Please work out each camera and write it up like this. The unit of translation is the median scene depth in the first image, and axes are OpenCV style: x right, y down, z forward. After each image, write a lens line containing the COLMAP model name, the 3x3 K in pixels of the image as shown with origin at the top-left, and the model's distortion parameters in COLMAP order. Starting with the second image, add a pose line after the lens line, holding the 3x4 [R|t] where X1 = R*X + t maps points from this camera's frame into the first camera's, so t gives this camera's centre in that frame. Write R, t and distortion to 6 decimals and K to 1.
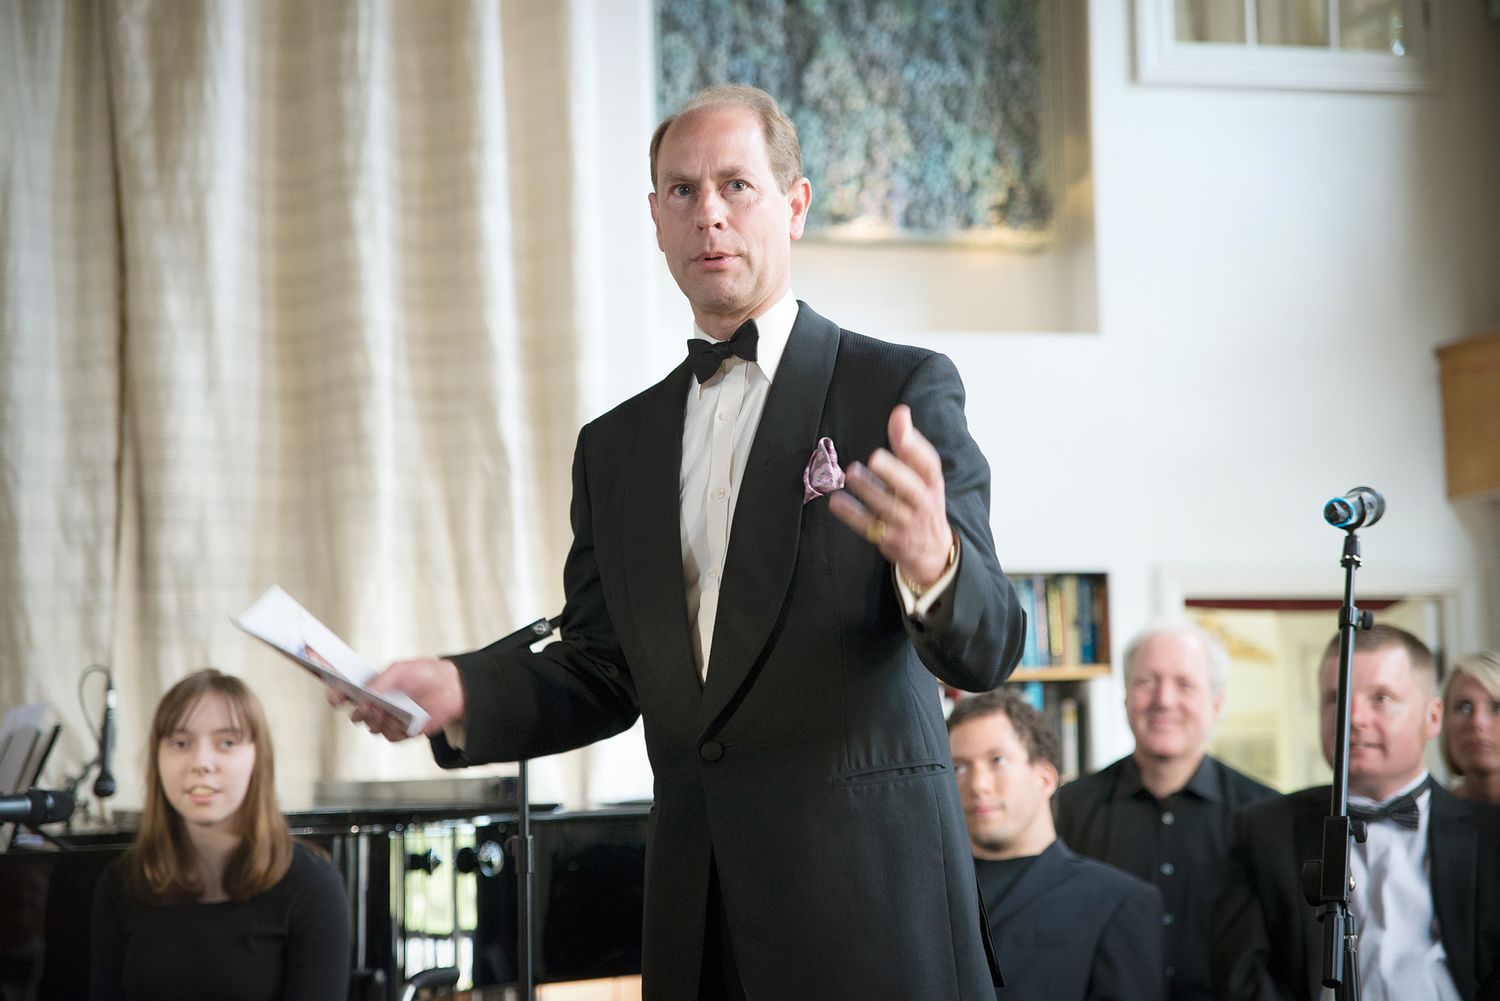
lens RADIAL K [[2995.0, 0, 869.2], [0, 2995.0, 466.9], [0, 0, 1]] dist [0.073831, 0.241698]
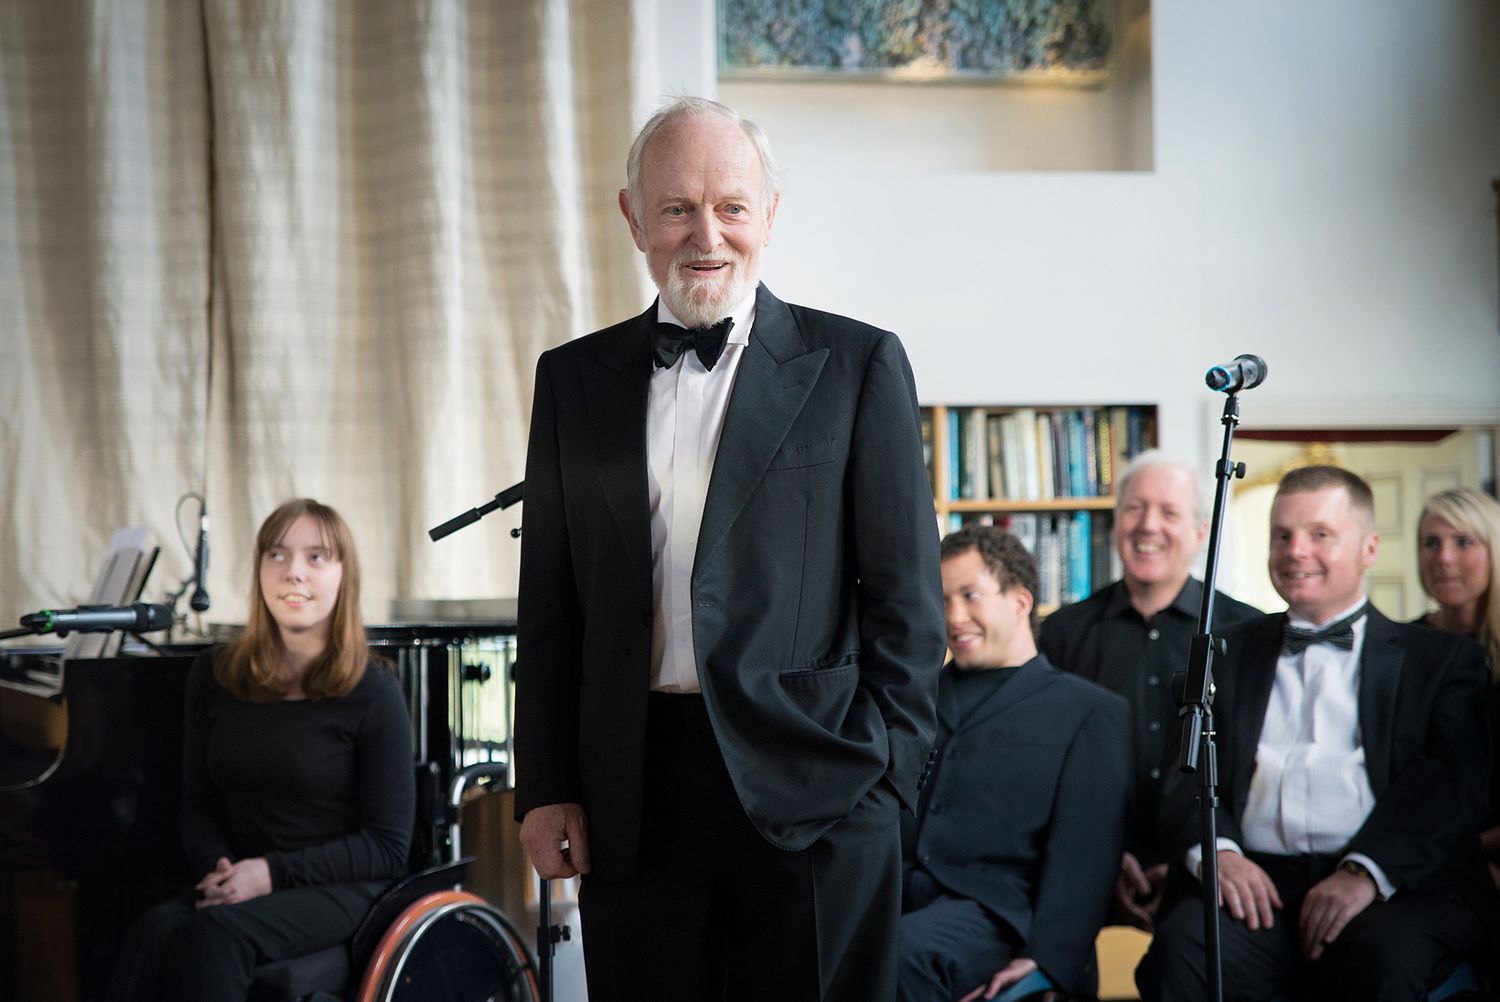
lens RADIAL K [[3024.9, 0, 750.0], [0, 3024.9, 501.0], [0, 0, 1]] dist [0.053647, 0.214351]
pose [[0.997532, 0.005729, -0.069985, 0.018409], [-0.000810, 0.997539, 0.070109, -0.006588], [0.070215, -0.069879, 0.995081, -0.065495]]
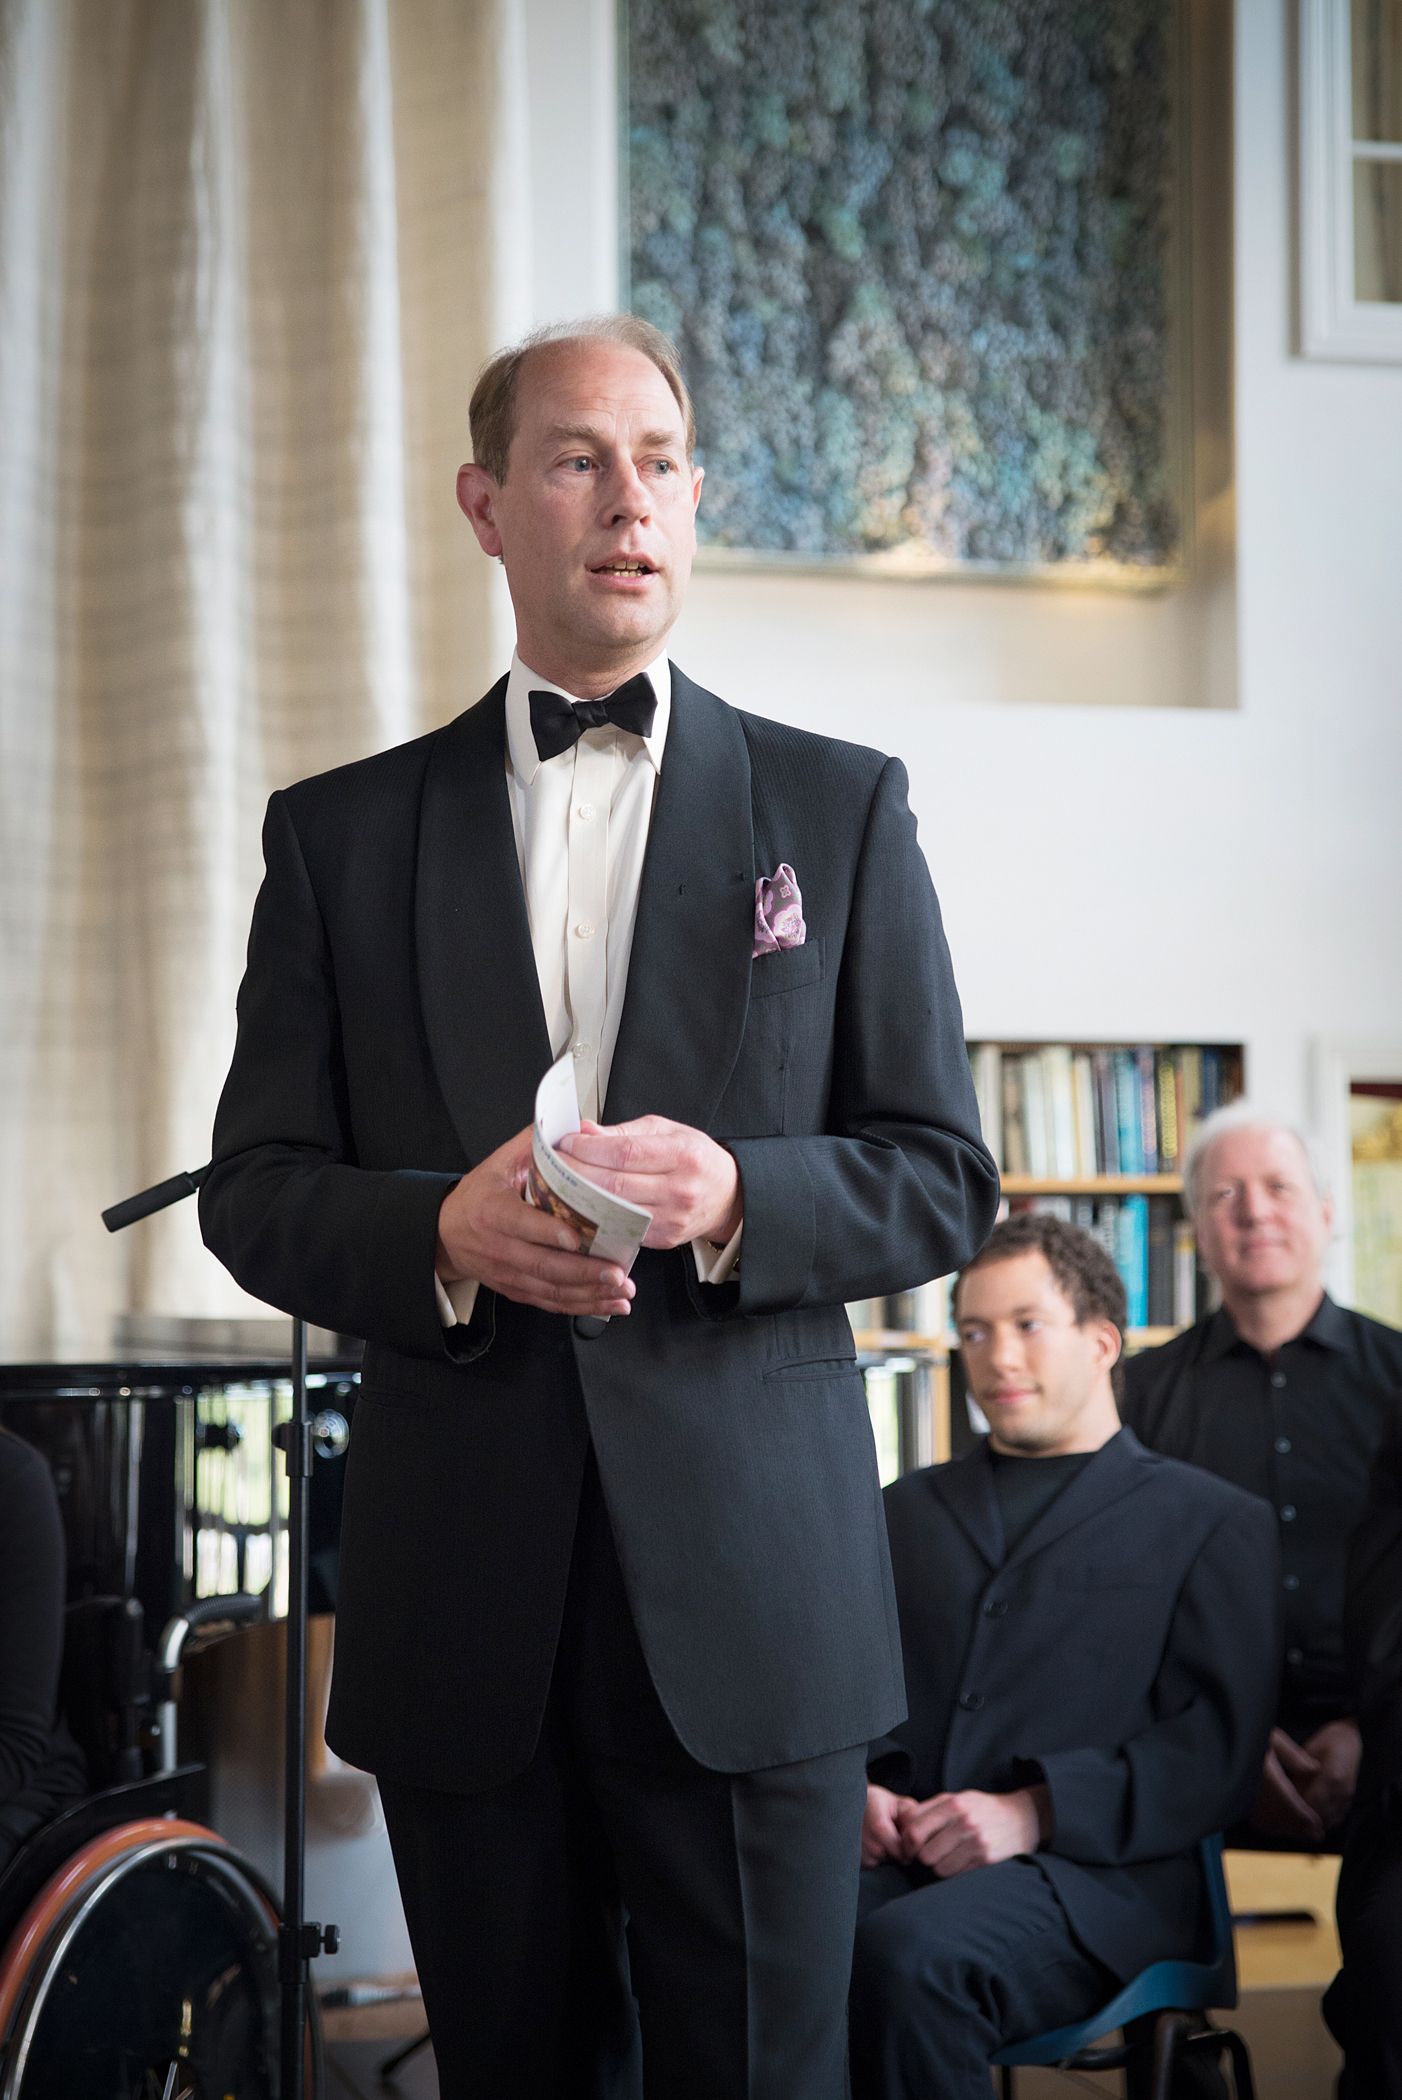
lens RADIAL K [[4041.3, 0, 700.3], [0, 4041.3, 1016.6], [0, 0, 1]] dist [0.040232, 0.082870]
pose [[0.998126, 0.017504, -0.058641, 0.009337], [-0.015715, 0.999401, 0.030823, 0.001374], [0.059146, -0.029844, 0.997803, 0.040295]]
